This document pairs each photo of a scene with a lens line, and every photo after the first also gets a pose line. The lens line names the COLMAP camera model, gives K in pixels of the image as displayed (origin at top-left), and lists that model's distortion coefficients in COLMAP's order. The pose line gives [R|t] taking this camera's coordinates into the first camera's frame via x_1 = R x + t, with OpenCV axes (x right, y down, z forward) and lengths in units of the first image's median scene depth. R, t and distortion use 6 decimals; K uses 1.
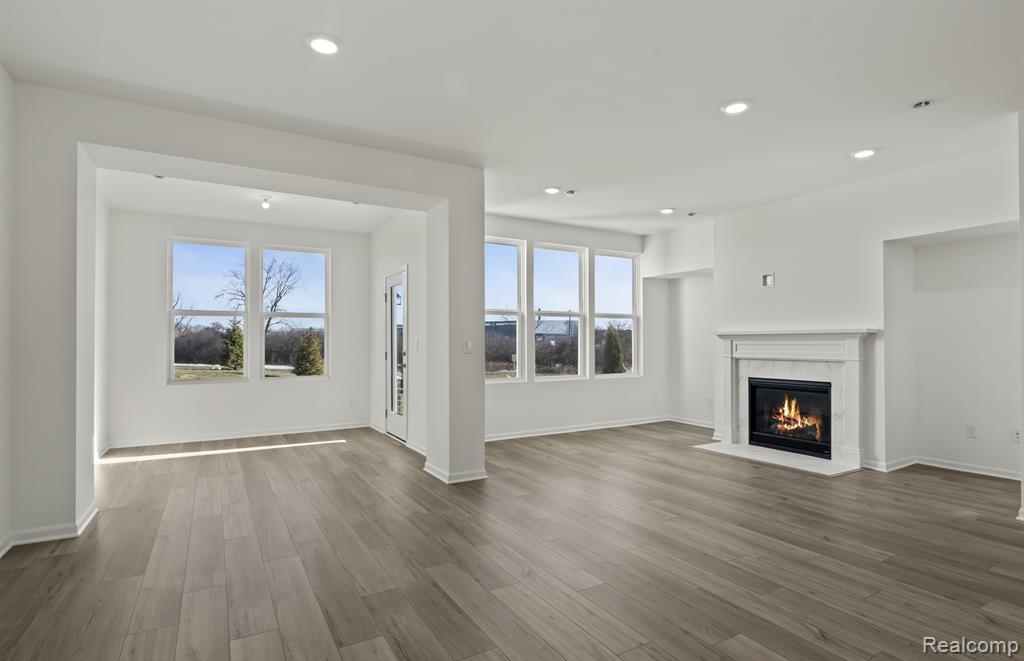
lens RADIAL K [[511.8, 0, 508.9], [0, 511.8, 334.3], [0, 0, 1]] dist [-0.002211, 0.010150]
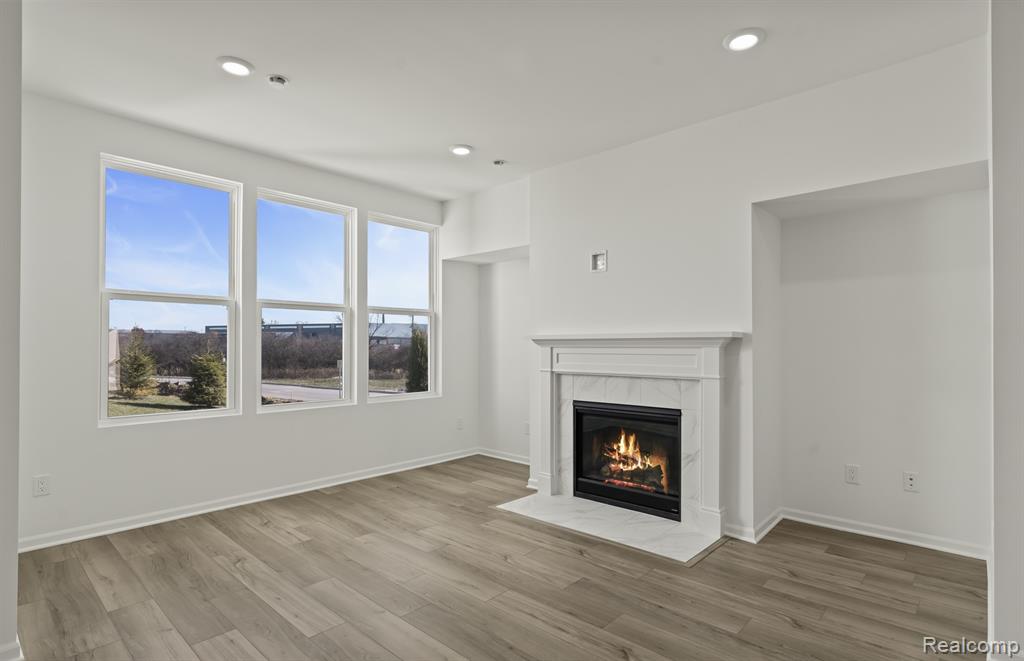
lens RADIAL K [[509.0, 0, 512.0], [0, 509.0, 330.5], [0, 0, 1]] dist [0.027434, -0.000017]
pose [[0.956175, 0.011489, 0.292569, 0.181824], [-0.007206, 0.999851, -0.015713, 0.000119], [-0.292706, 0.012916, 0.956115, 0.355102]]
